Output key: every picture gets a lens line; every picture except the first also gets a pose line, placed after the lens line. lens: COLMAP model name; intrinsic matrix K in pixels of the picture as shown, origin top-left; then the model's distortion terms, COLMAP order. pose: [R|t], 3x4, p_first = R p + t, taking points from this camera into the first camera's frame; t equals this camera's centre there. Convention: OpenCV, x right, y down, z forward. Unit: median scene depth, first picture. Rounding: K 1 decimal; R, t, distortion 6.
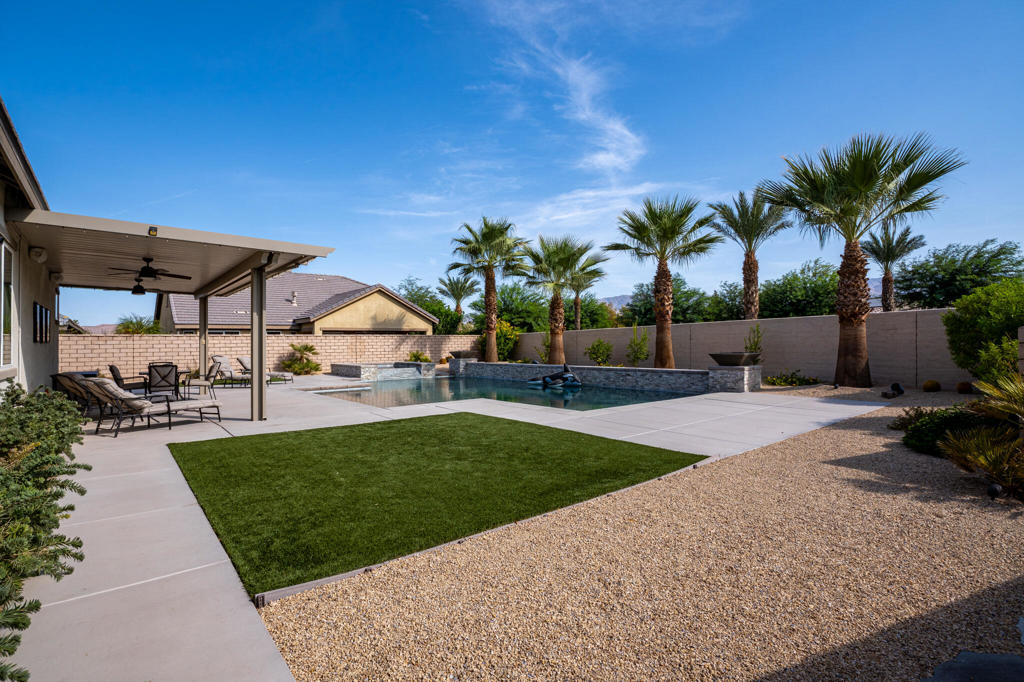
lens RADIAL K [[499.0, 0, 504.4], [0, 499.0, 335.8], [0, 0, 1]] dist [-0.005019, -0.009755]
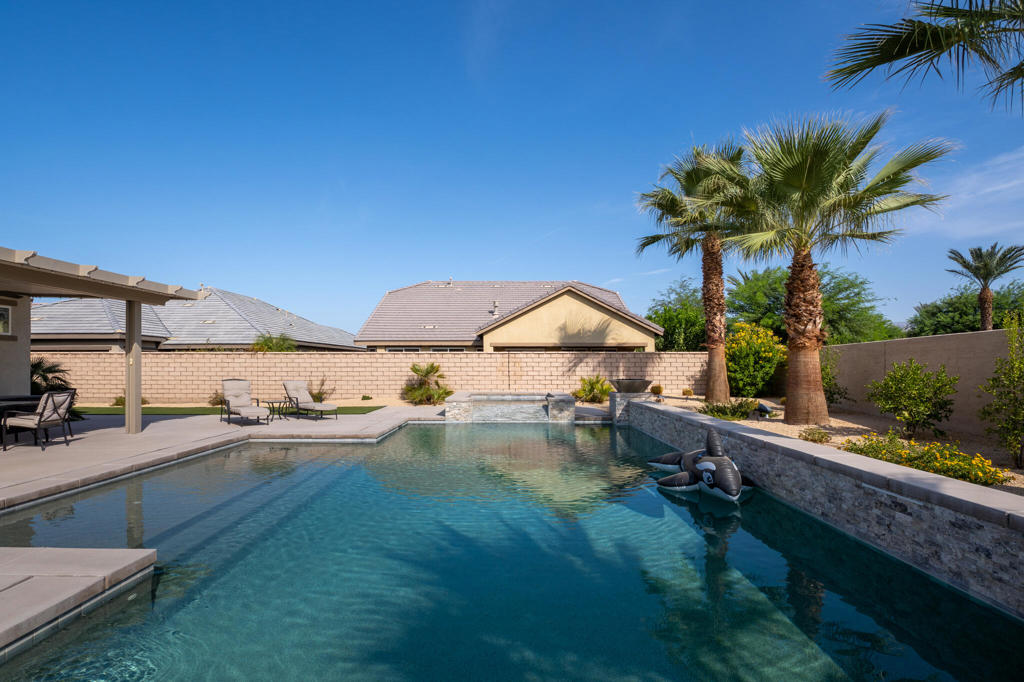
lens RADIAL K [[505.1, 0, 506.2], [0, 505.1, 345.3], [0, 0, 1]] dist [-0.002379, -0.017726]
pose [[0.780153, -0.011187, -0.625489, 0.170930], [0.001076, 0.999863, -0.016540, 0.000748], [0.625588, 0.012231, 0.780057, 0.460871]]
